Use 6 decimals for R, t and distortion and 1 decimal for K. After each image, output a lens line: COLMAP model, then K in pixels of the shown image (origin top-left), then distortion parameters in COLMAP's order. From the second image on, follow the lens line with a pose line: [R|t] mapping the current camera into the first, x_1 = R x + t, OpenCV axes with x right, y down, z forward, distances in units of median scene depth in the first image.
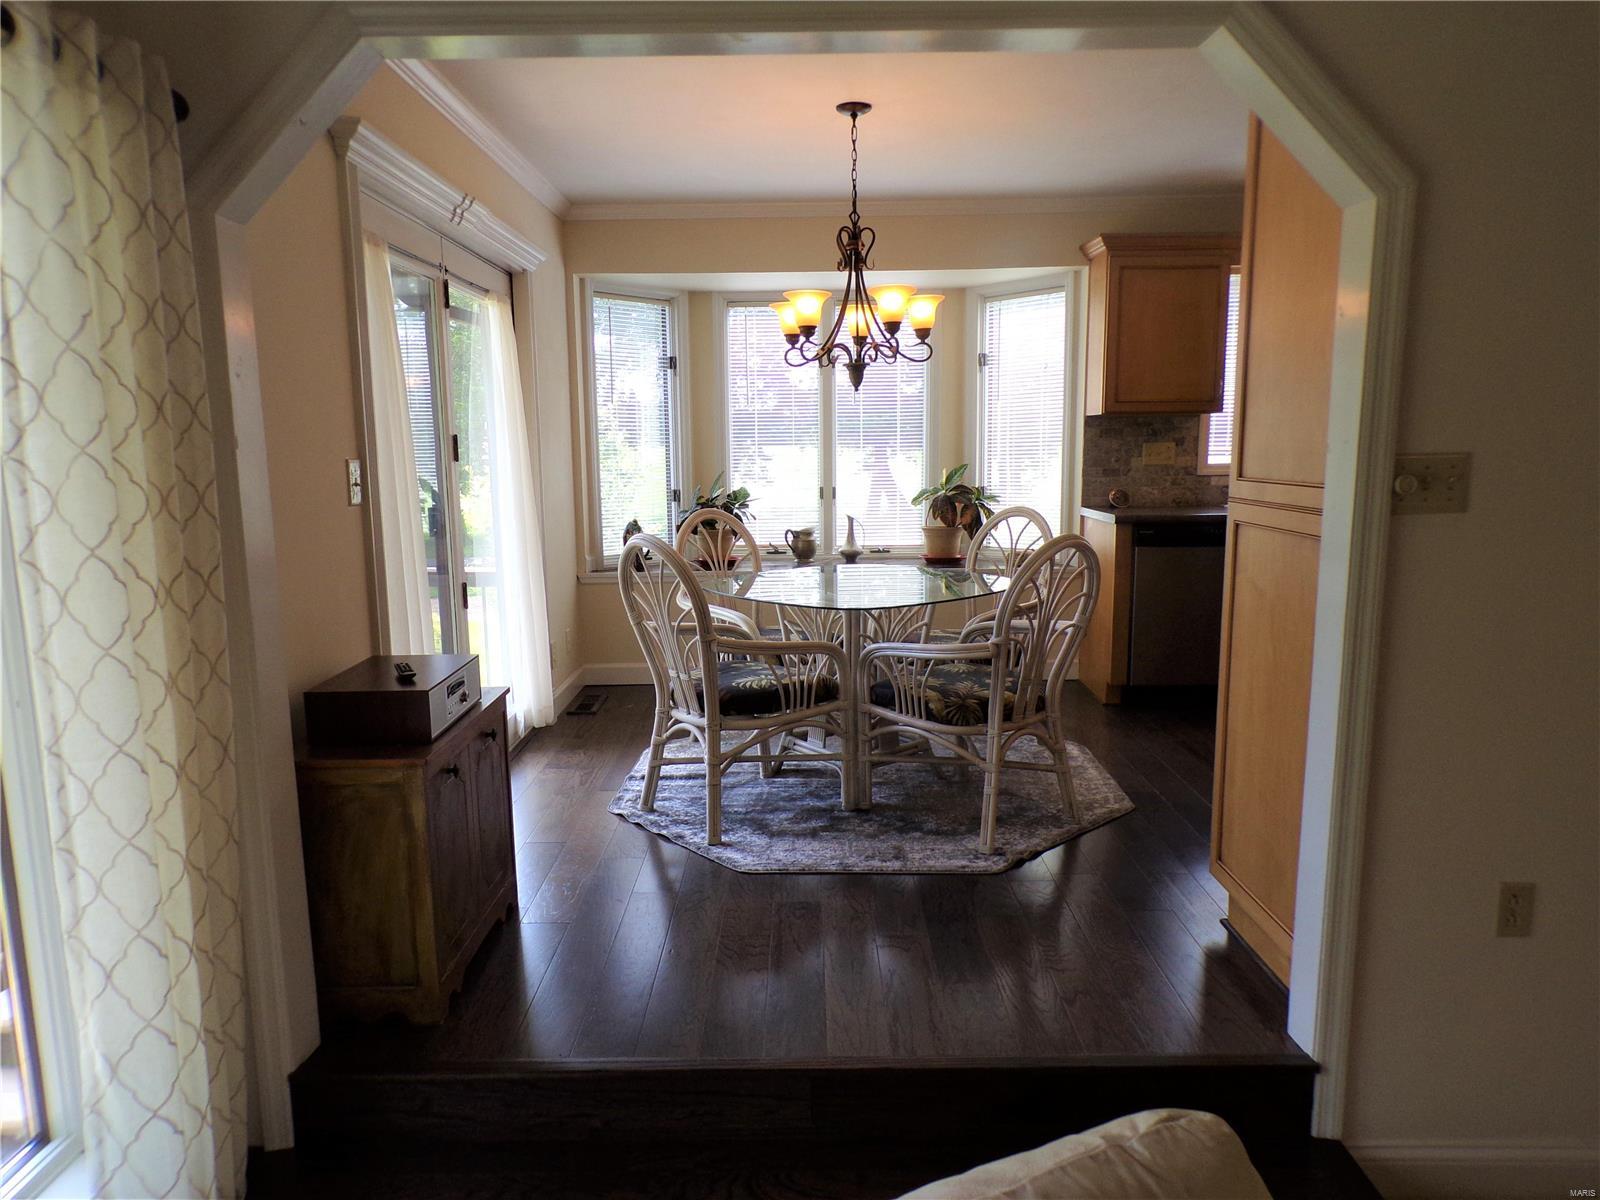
lens RADIAL K [[1081.8, 0, 803.8], [0, 1081.8, 612.2], [0, 0, 1]] dist [0.001720, 0.007857]
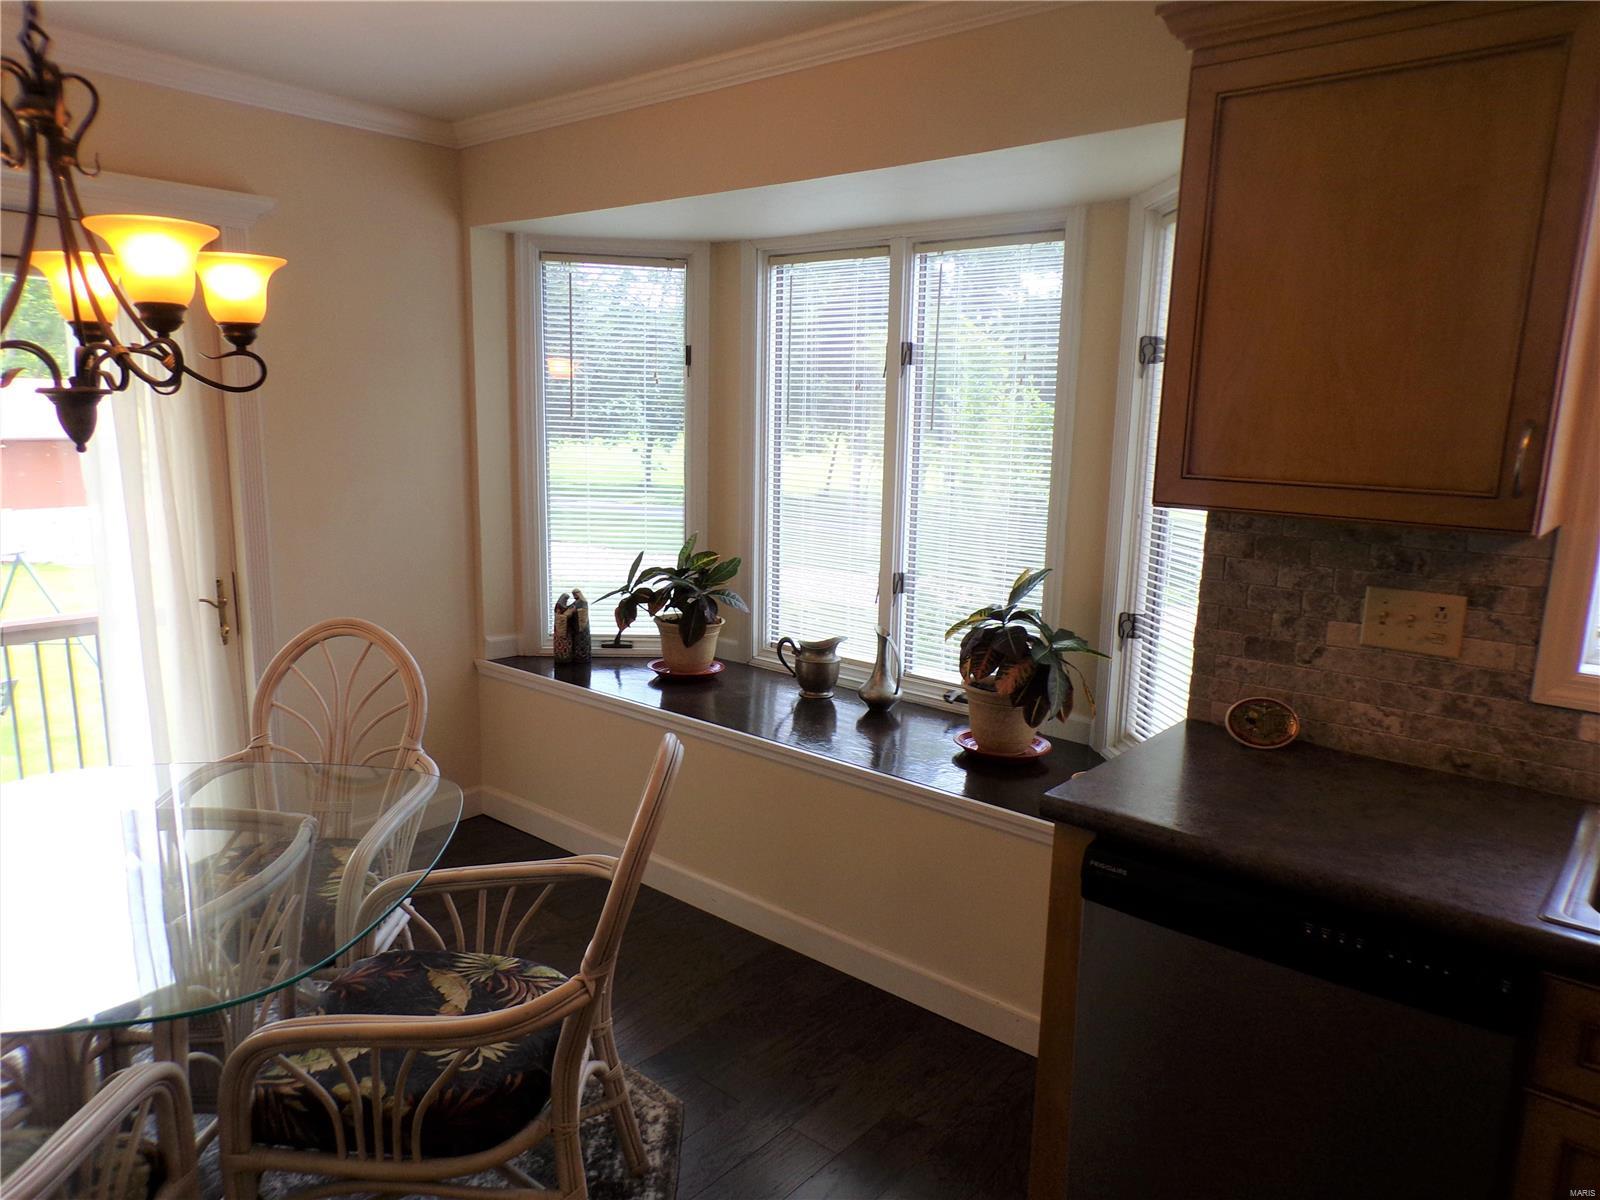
lens RADIAL K [[1081.8, 0, 803.8], [0, 1081.8, 612.2], [0, 0, 1]] dist [0.001720, 0.007857]
pose [[0.765027, 0.150311, -0.626211, 0.397673], [-0.132378, 0.988319, 0.075505, -0.149667], [0.630246, 0.025133, 0.775989, 0.595700]]
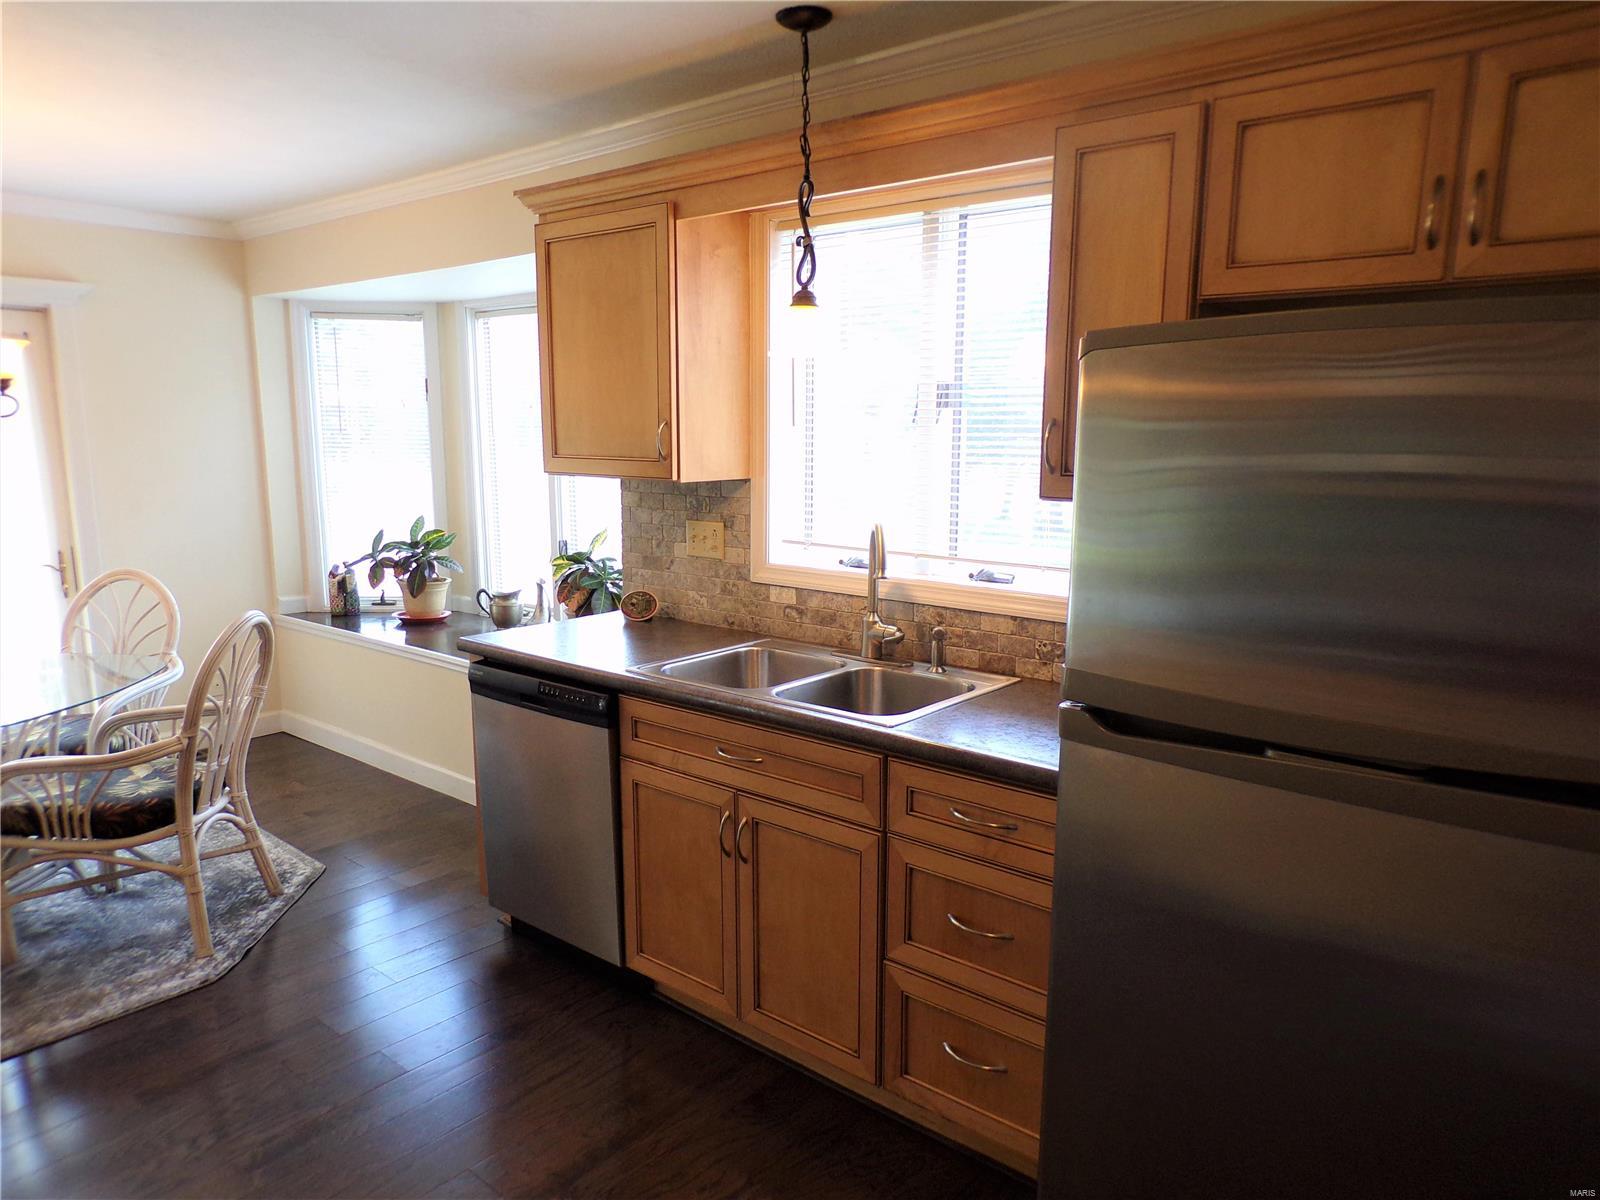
lens RADIAL K [[1081.8, 0, 803.8], [0, 1081.8, 612.2], [0, 0, 1]] dist [0.001720, 0.007857]
pose [[0.767690, 0.124629, -0.628586, 0.754287], [-0.112688, 0.991875, 0.059033, -0.147829], [0.630836, 0.025514, 0.775497, 0.566963]]
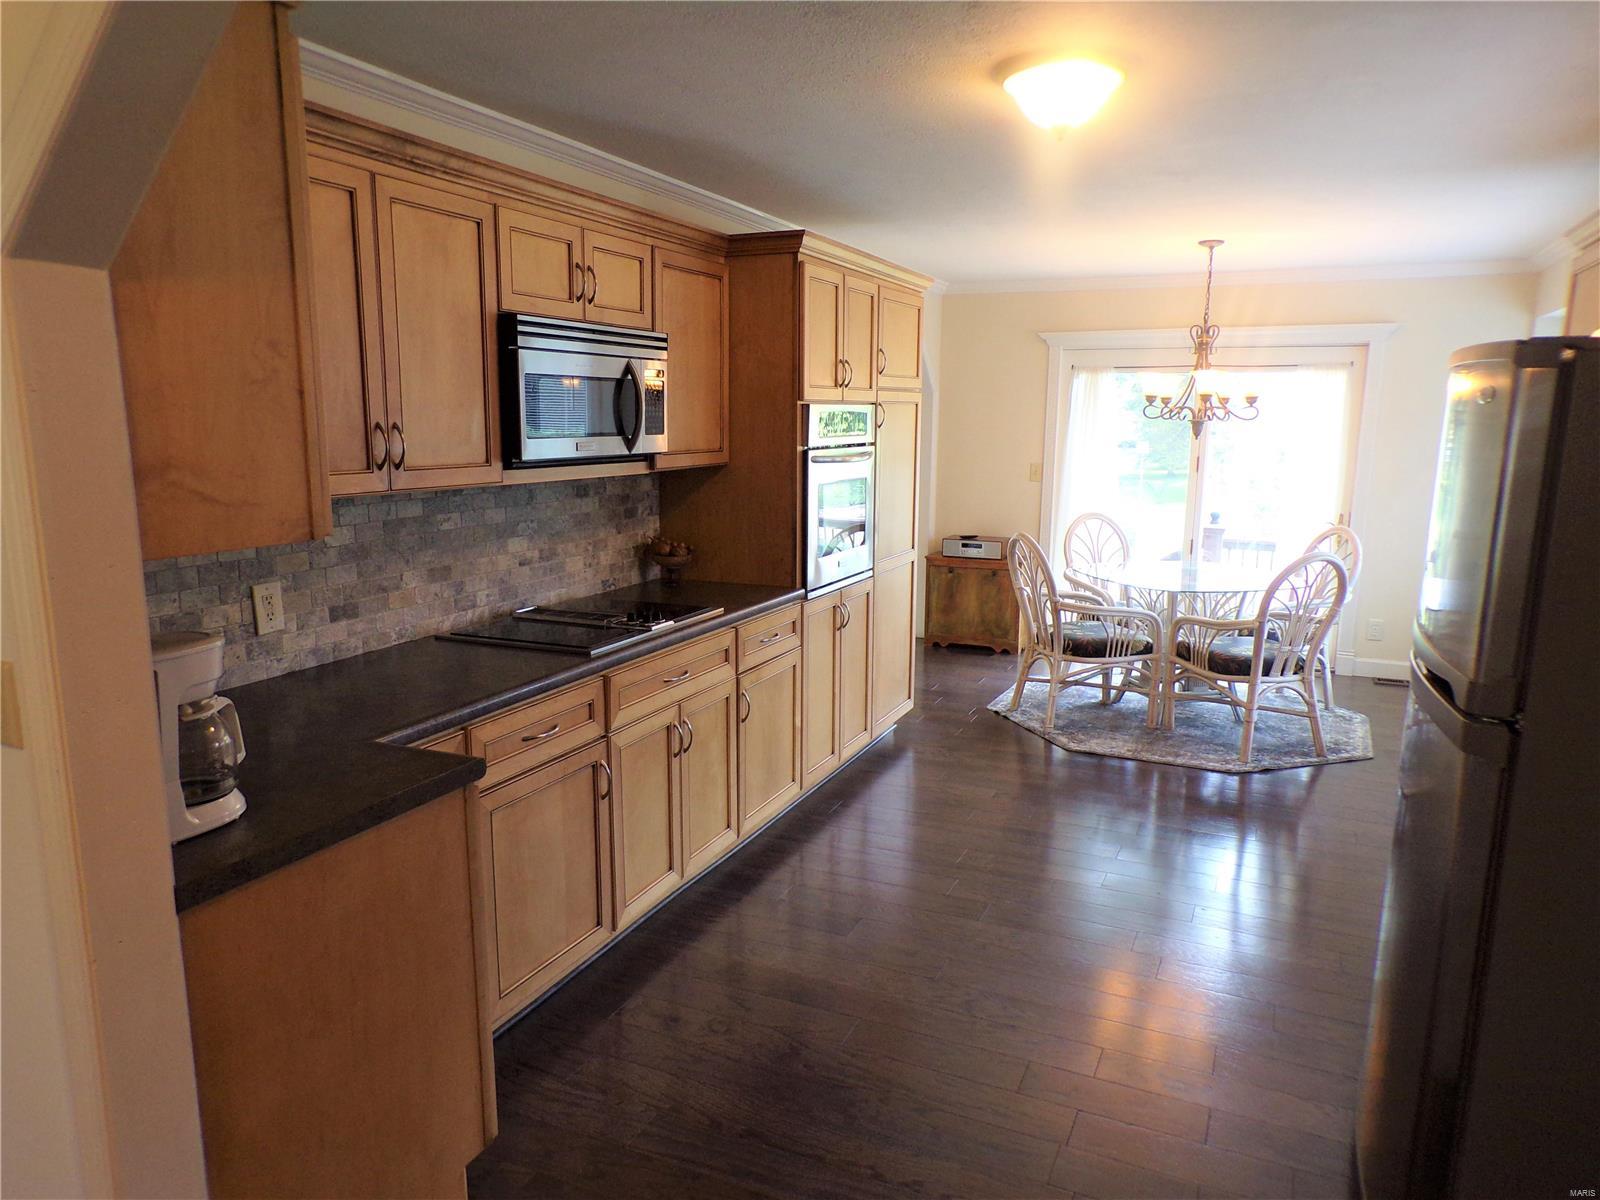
lens RADIAL K [[1081.8, 0, 803.8], [0, 1081.8, 612.2], [0, 0, 1]] dist [0.001720, 0.007857]
pose [[-0.410065, 0.174506, -0.895206, 1.107697], [-0.148264, 0.955715, 0.254217, -0.192393], [0.899925, 0.236972, -0.366032, 0.783309]]
